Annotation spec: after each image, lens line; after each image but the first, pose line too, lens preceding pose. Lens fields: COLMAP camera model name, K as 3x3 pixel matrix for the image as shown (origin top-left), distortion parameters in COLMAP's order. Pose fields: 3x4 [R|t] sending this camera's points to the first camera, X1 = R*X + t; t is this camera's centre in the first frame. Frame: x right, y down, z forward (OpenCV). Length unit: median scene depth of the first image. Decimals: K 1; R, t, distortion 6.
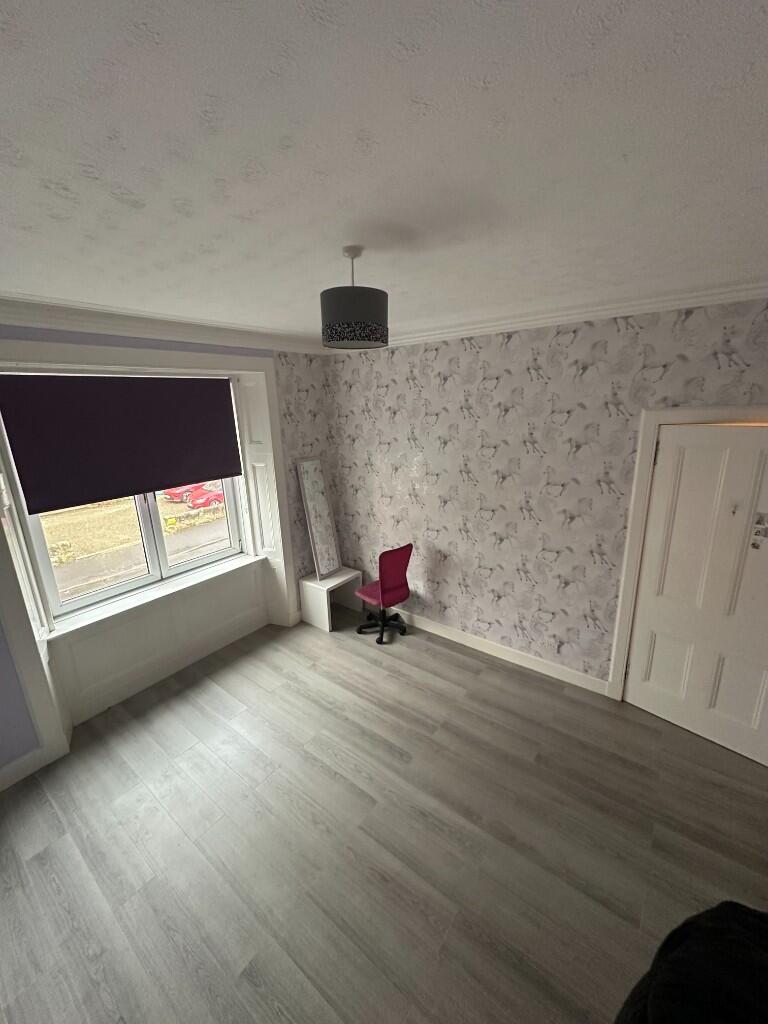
lens RADIAL K [[407.3, 0, 384.1], [0, 407.3, 511.9], [0, 0, 1]] dist [-0.003120, 0.000011]
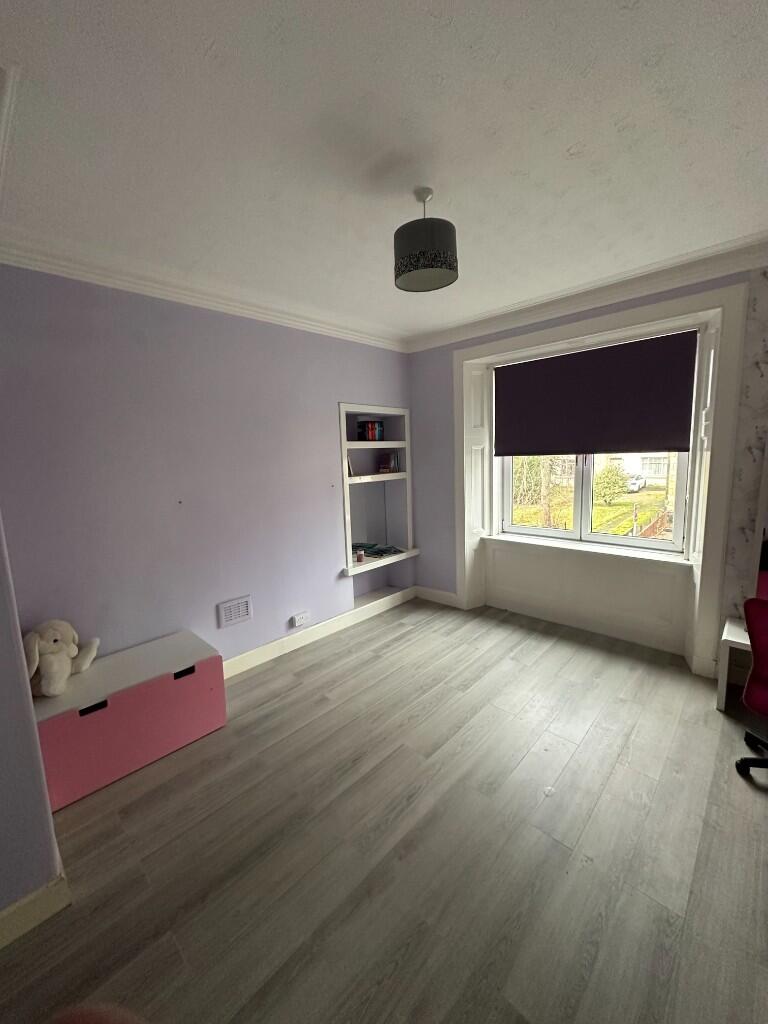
lens RADIAL K [[407.3, 0, 384.3], [0, 407.3, 509.5], [0, 0, 1]] dist [-0.003120, 0.000011]
pose [[-0.118256, 0.170921, -0.978162, 0.636742], [-0.218171, 0.956532, 0.193517, -0.007883], [0.968719, 0.236291, -0.075826, 0.639691]]
